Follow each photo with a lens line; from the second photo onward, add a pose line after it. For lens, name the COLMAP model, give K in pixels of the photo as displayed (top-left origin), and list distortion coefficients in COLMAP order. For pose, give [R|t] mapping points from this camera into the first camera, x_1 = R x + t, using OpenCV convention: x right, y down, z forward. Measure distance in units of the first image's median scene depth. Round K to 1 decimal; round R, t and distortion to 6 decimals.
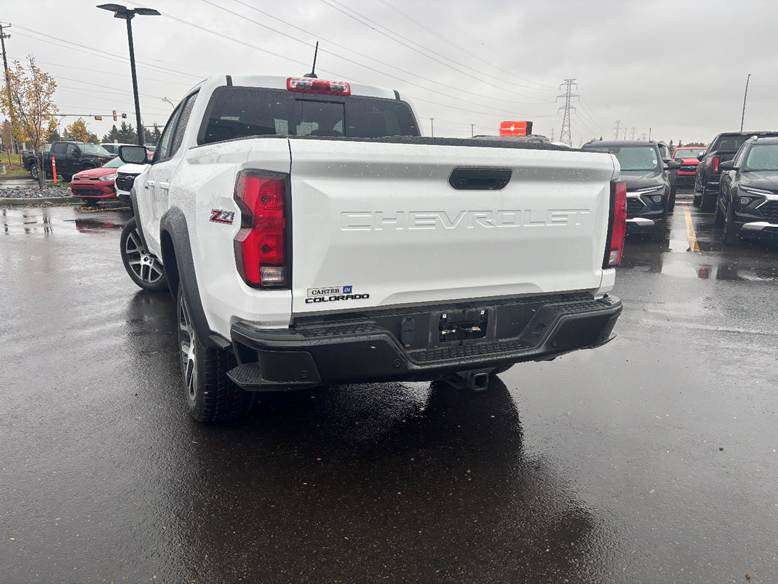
lens RADIAL K [[591.5, 0, 386.1], [0, 591.5, 285.9], [0, 0, 1]] dist [0.034050, -0.030768]
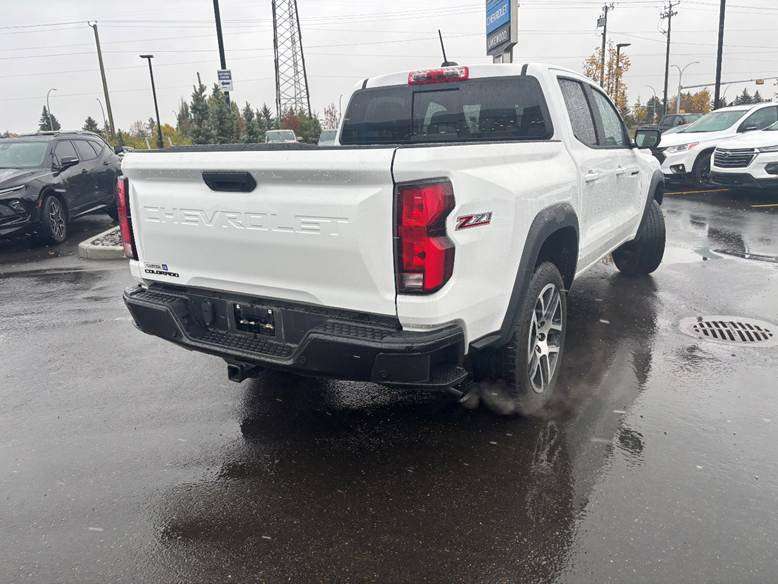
lens RADIAL K [[591.5, 0, 389.2], [0, 591.5, 271.9], [0, 0, 1]] dist [0.034050, -0.030768]
pose [[0.548088, 0.144935, -0.823768, 1.144756], [-0.122037, 0.988190, 0.092668, -0.147360], [0.827470, 0.049740, 0.559303, 0.623797]]
